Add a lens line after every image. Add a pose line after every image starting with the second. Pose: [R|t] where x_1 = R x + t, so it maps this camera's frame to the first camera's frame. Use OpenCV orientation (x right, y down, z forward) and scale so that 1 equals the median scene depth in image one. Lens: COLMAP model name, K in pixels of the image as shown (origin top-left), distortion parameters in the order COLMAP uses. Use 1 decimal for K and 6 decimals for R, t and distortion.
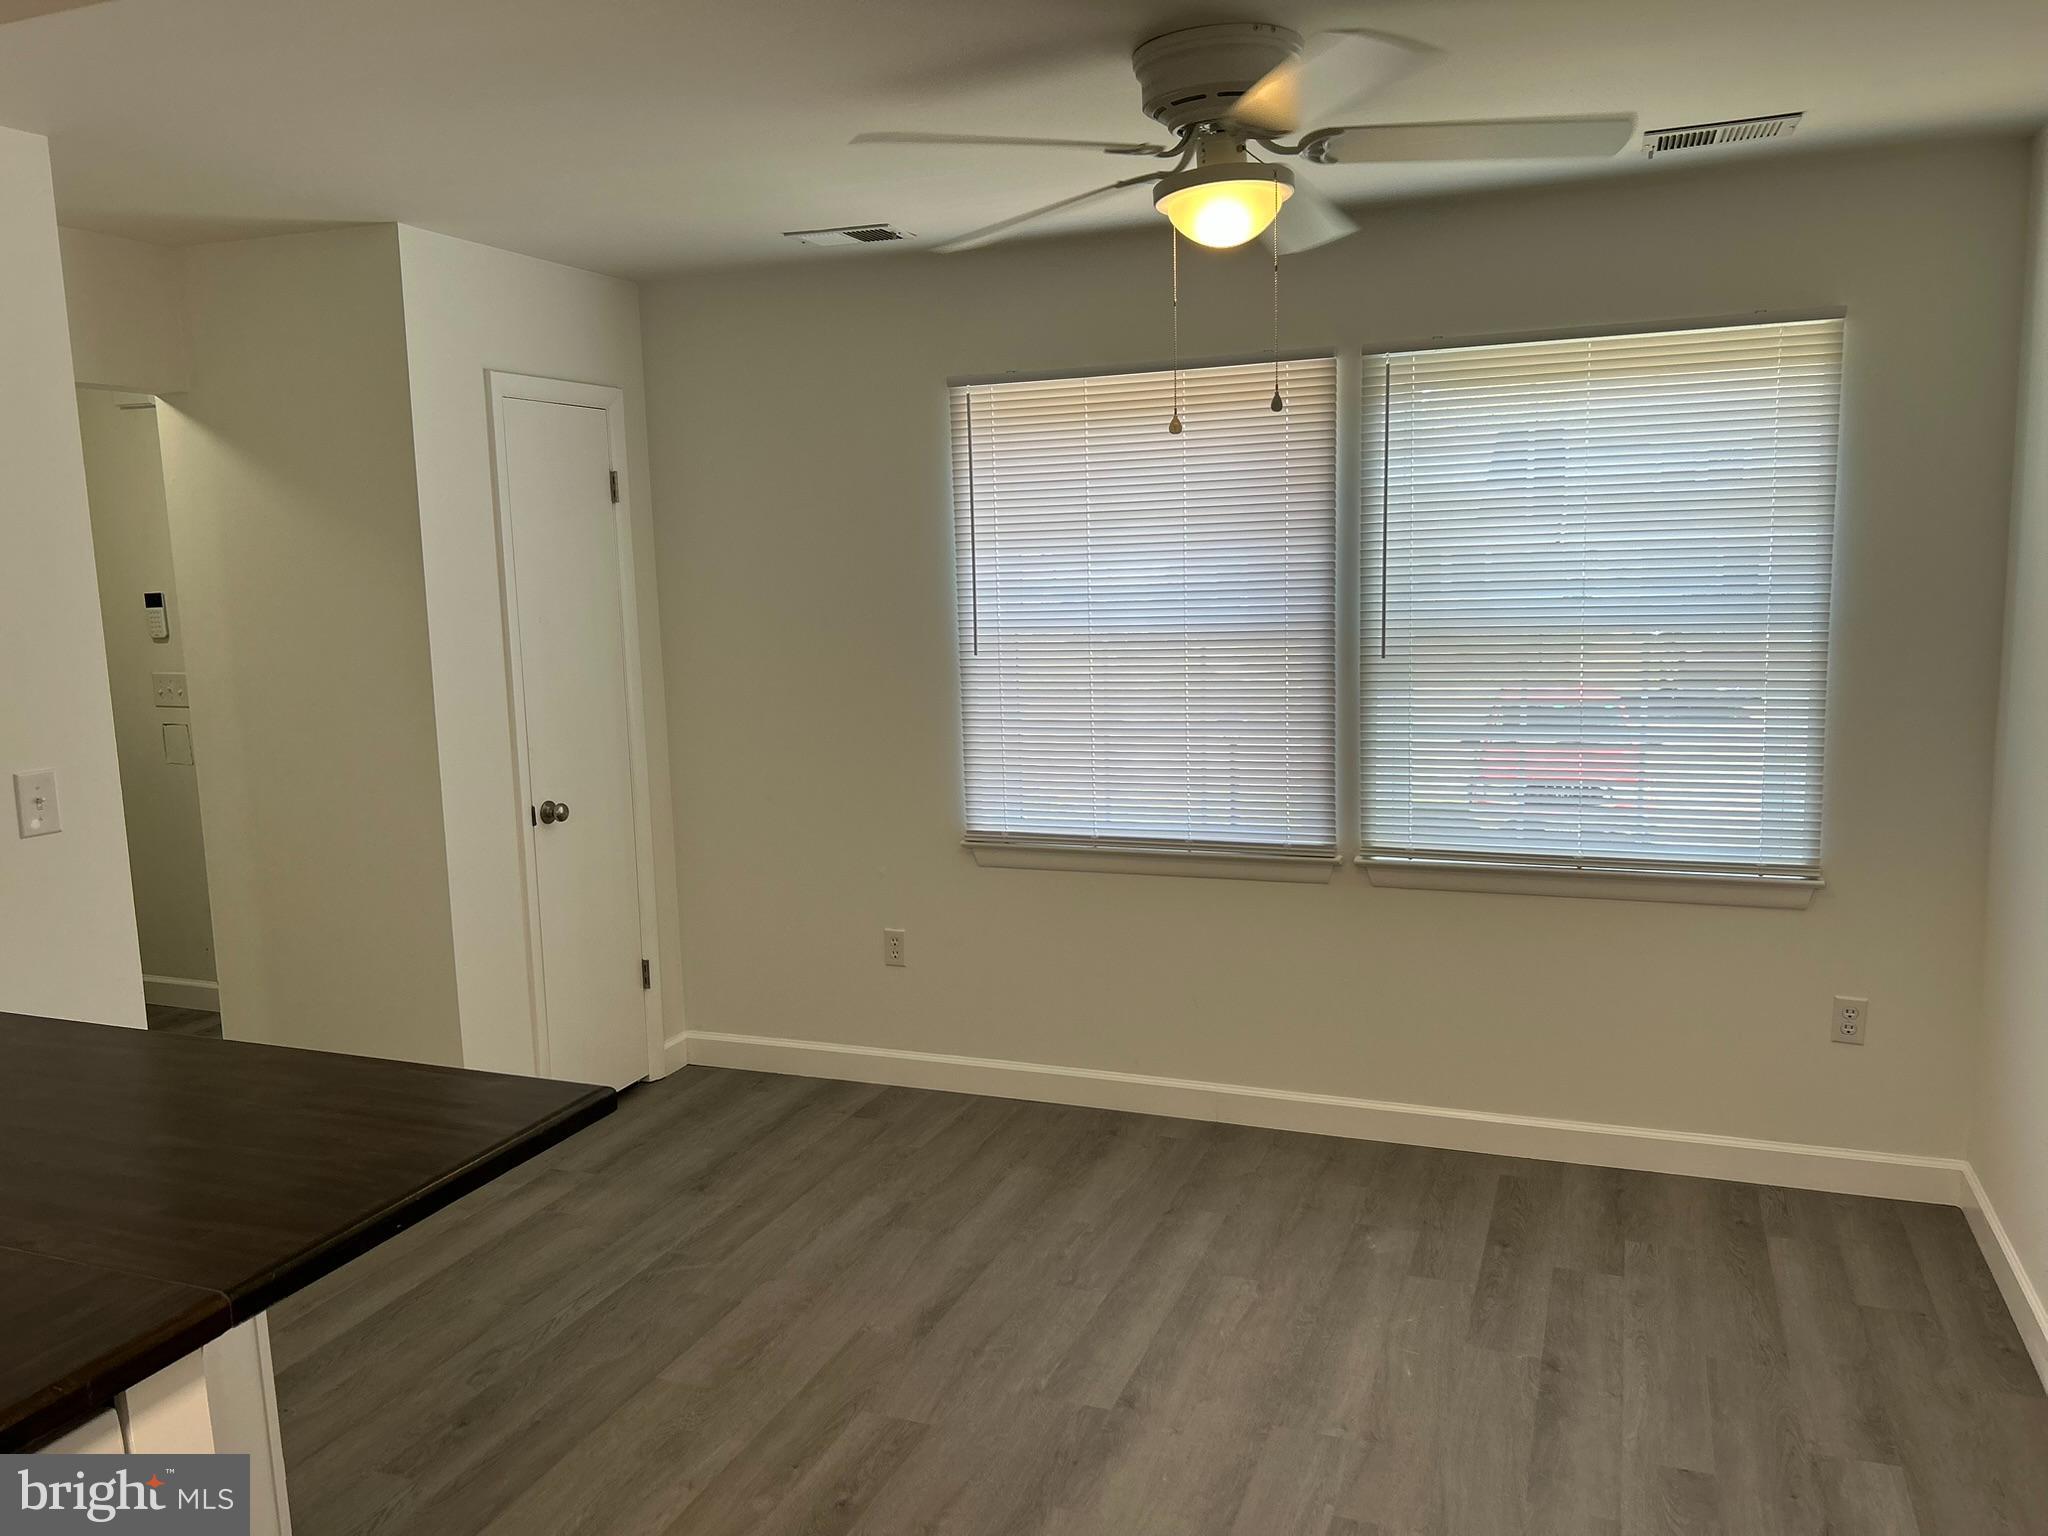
lens RADIAL K [[1547.6, 0, 1027.5], [0, 1547.6, 774.8], [0, 0, 1]] dist [0.060746, -0.063594]
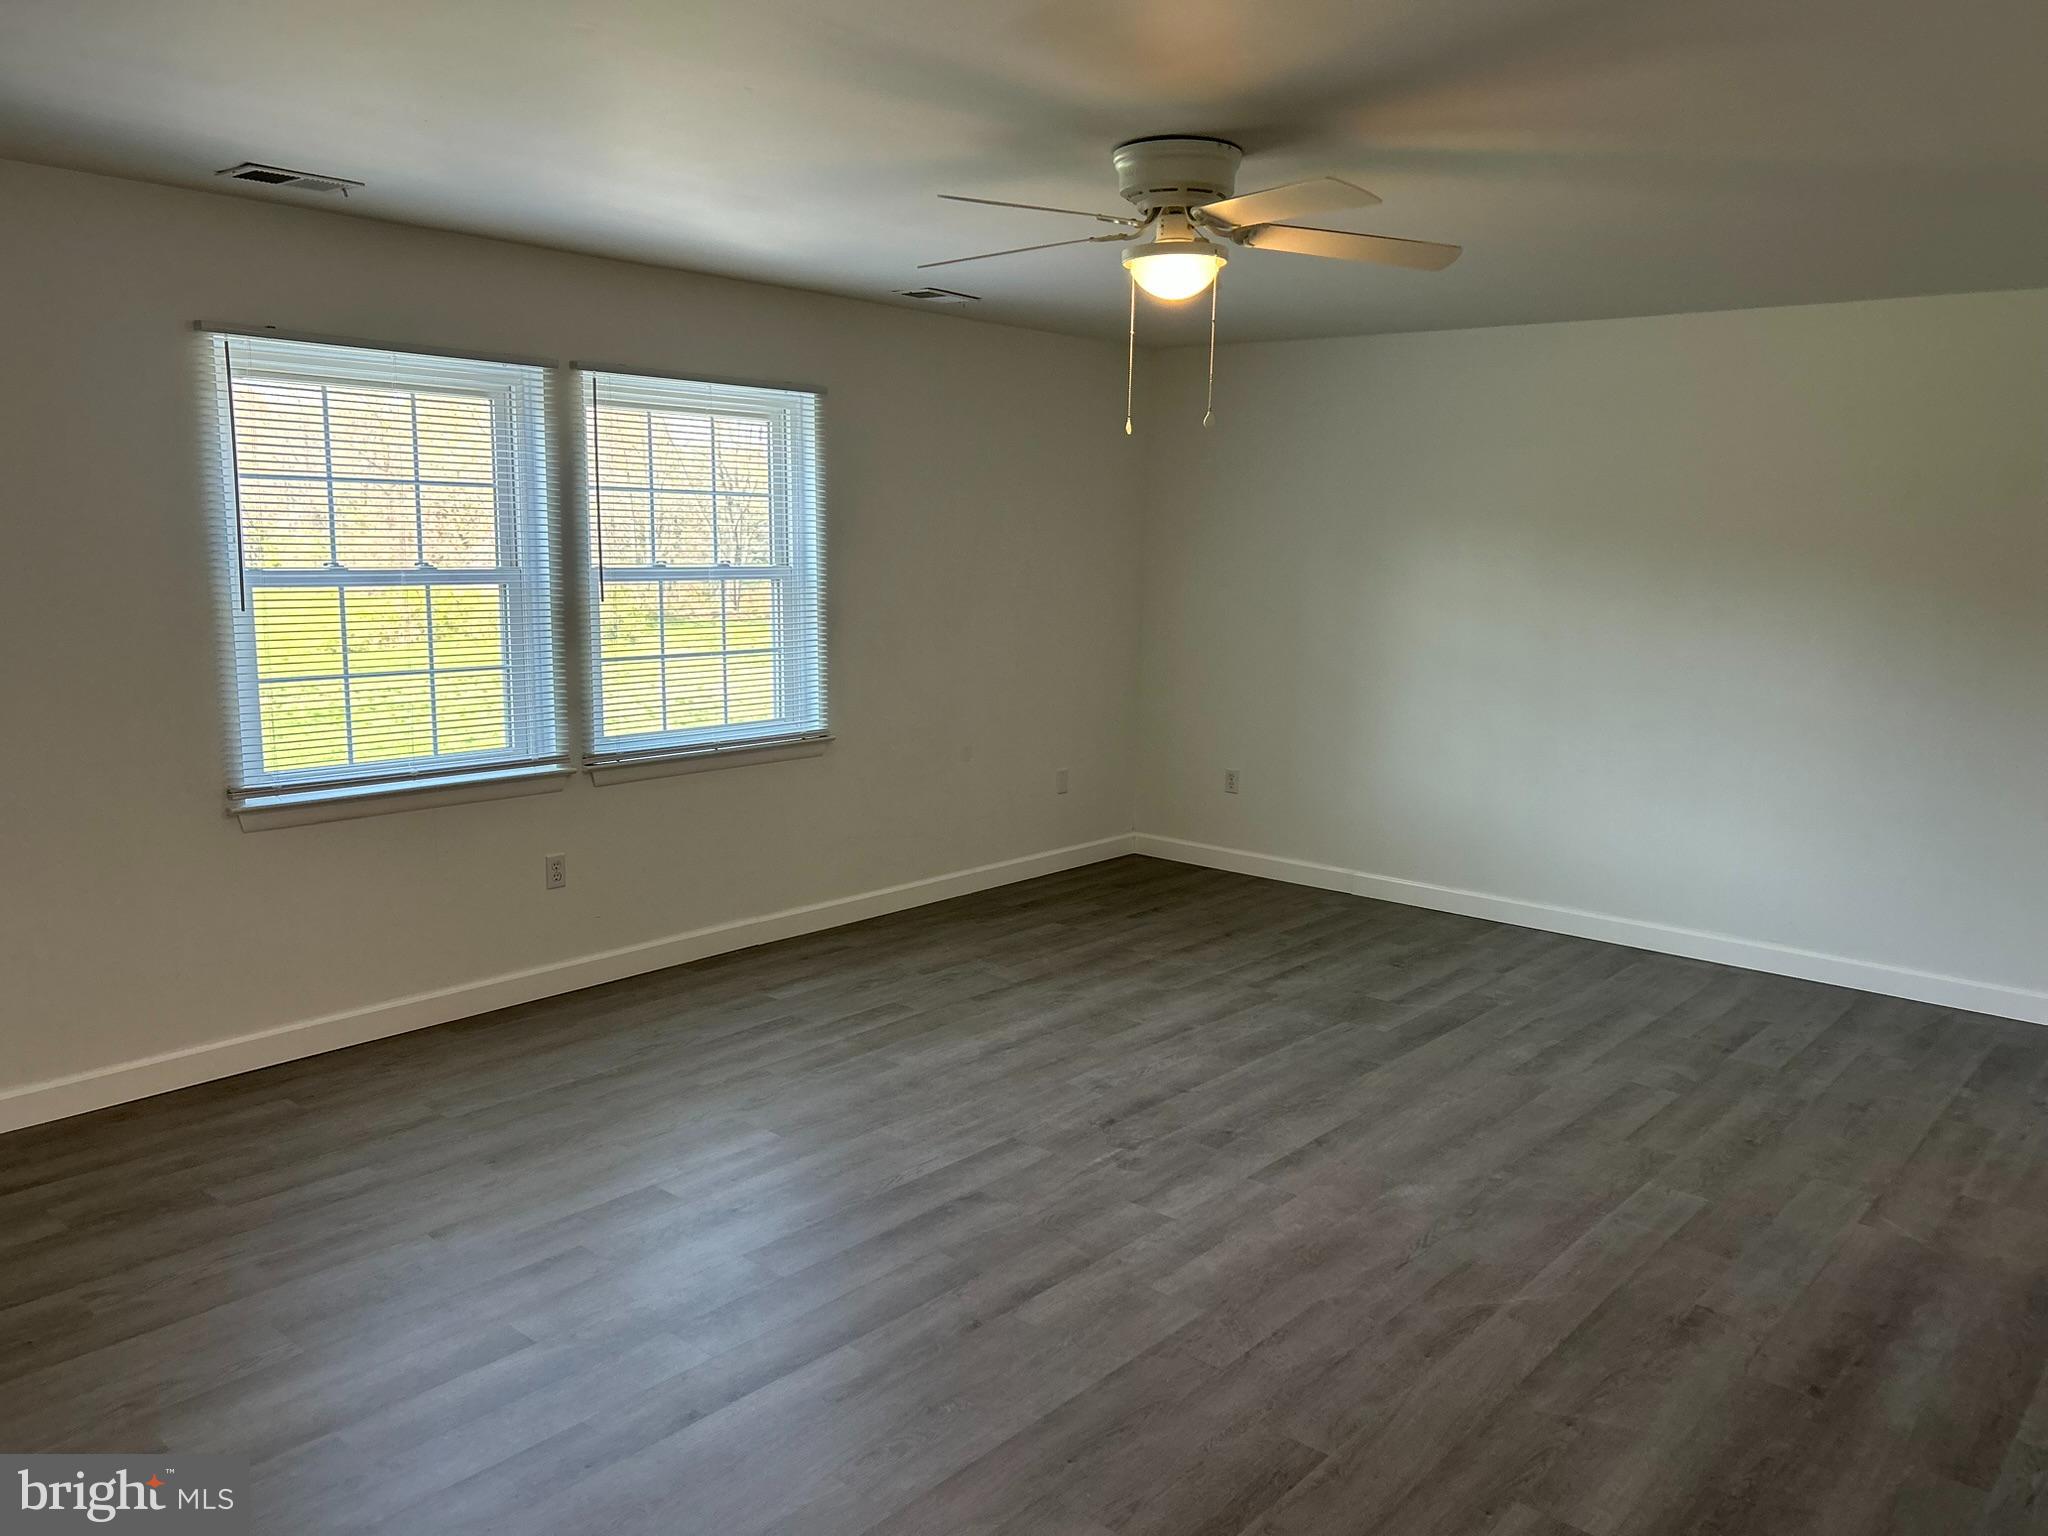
lens RADIAL K [[1547.6, 0, 1014.9], [0, 1547.6, 772.0], [0, 0, 1]] dist [0.060746, -0.063594]
pose [[0.337205, -0.130482, 0.932345, -0.897508], [0.085462, 0.990502, 0.107712, -0.051166], [-0.937544, 0.043359, 0.345154, 0.242353]]
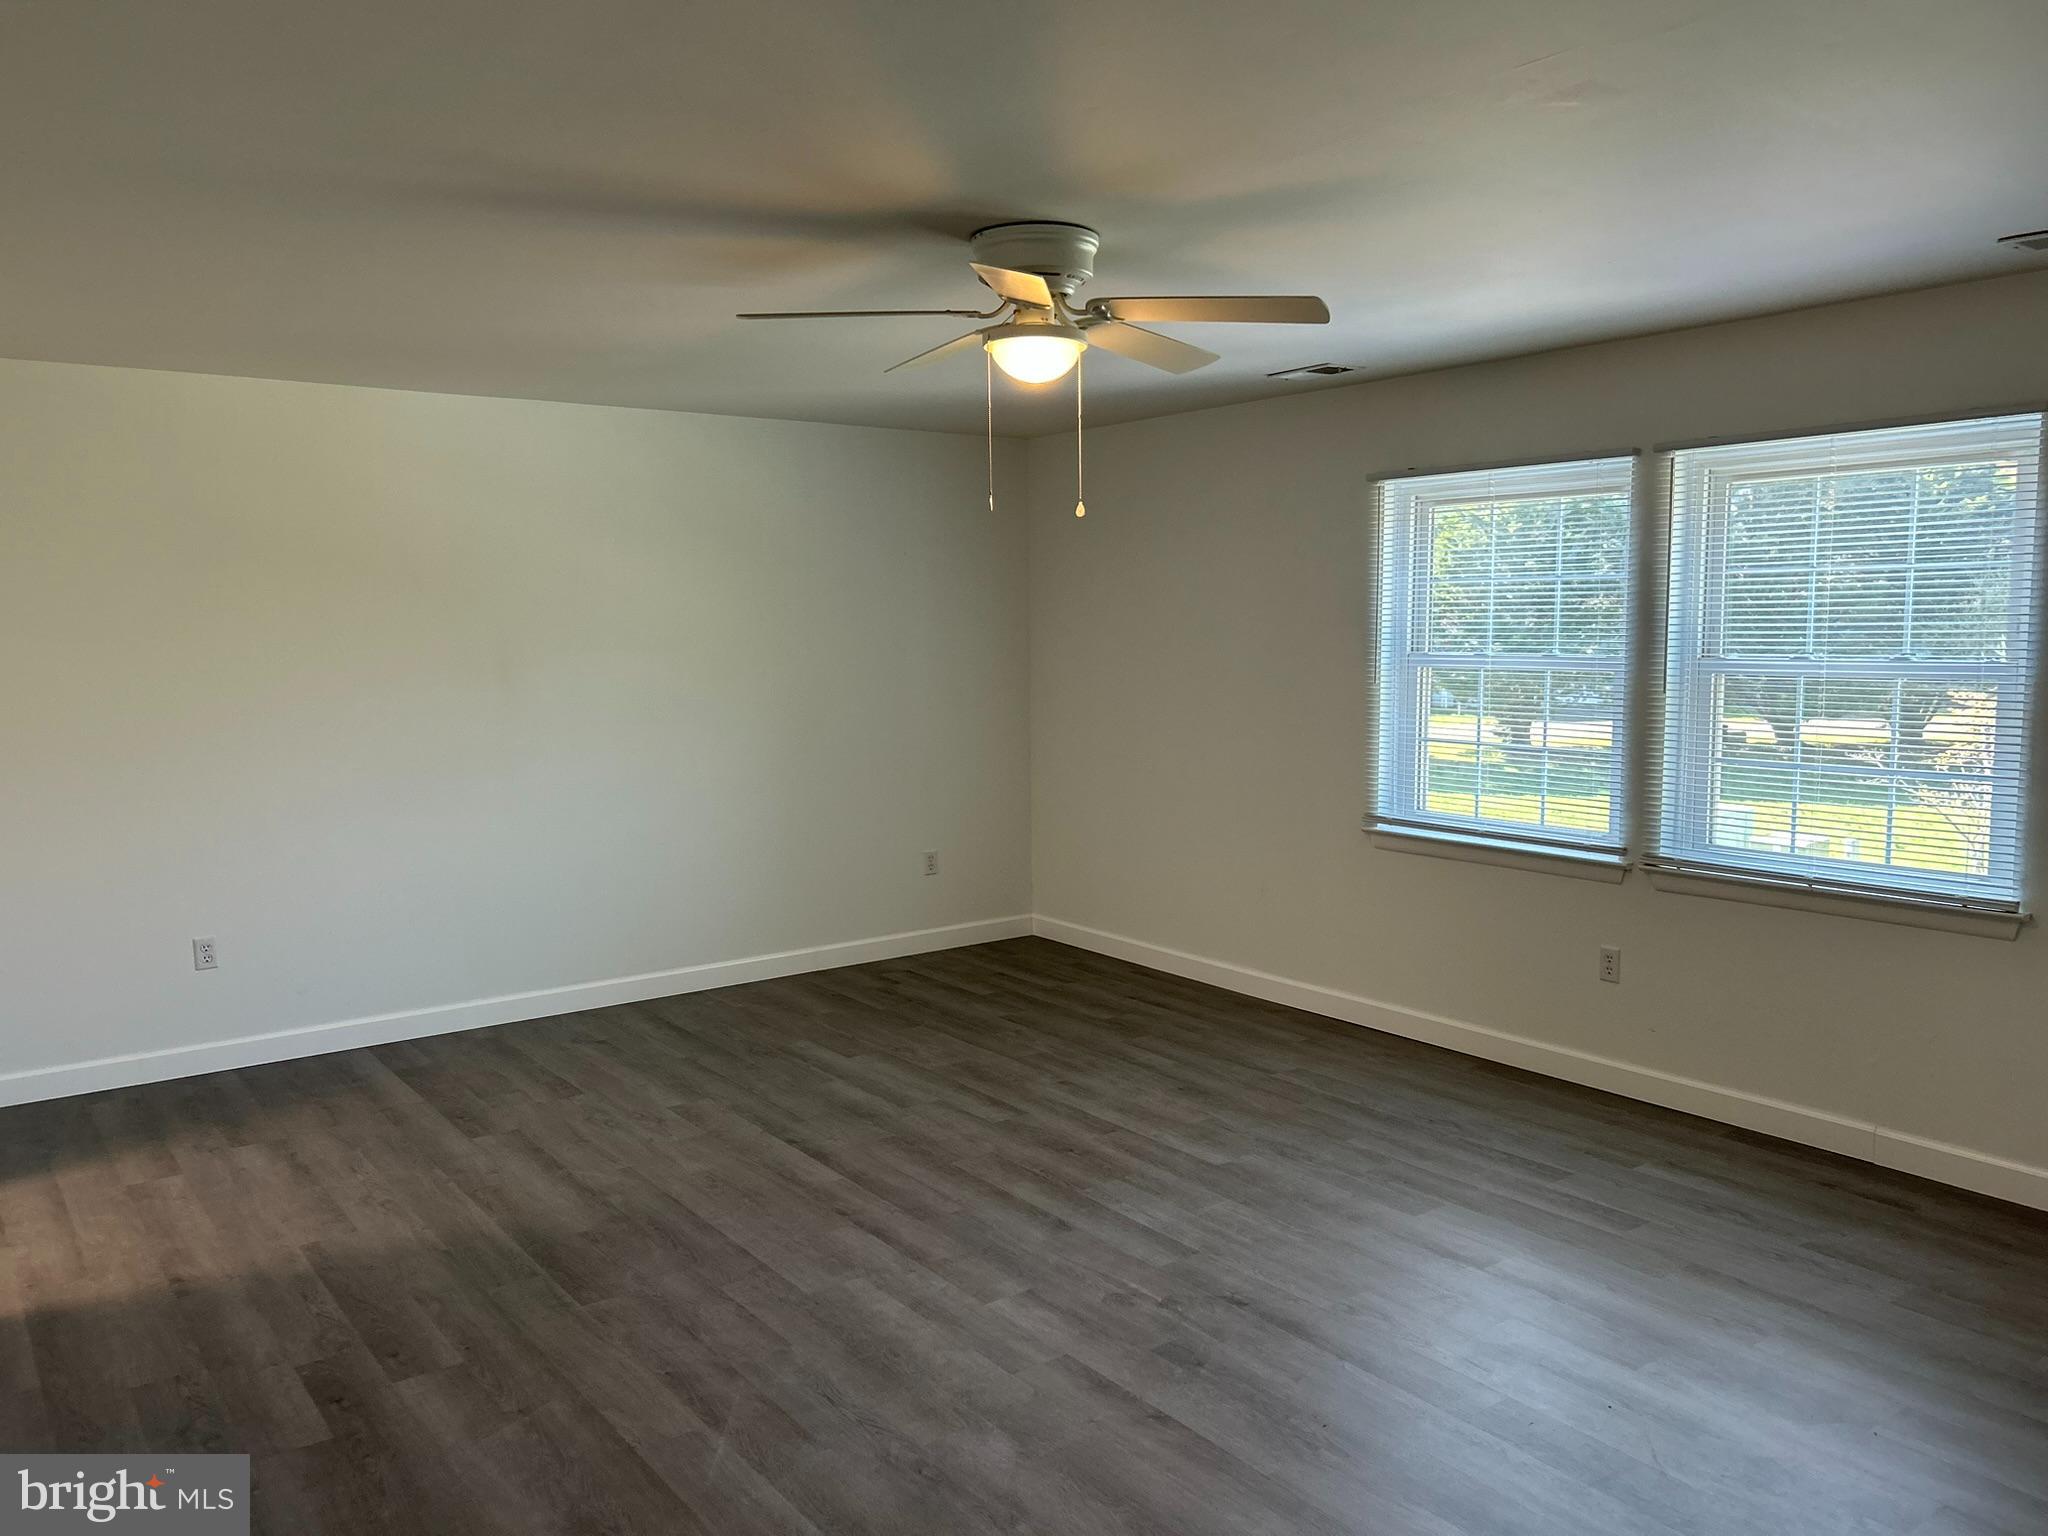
lens RADIAL K [[1547.6, 0, 1034.3], [0, 1547.6, 768.2], [0, 0, 1]] dist [0.060746, -0.063594]
pose [[0.846987, 0.055069, -0.528753, 0.468243], [-0.059071, 0.998210, 0.009339, -0.005152], [0.528321, 0.023324, 0.848724, -0.291040]]
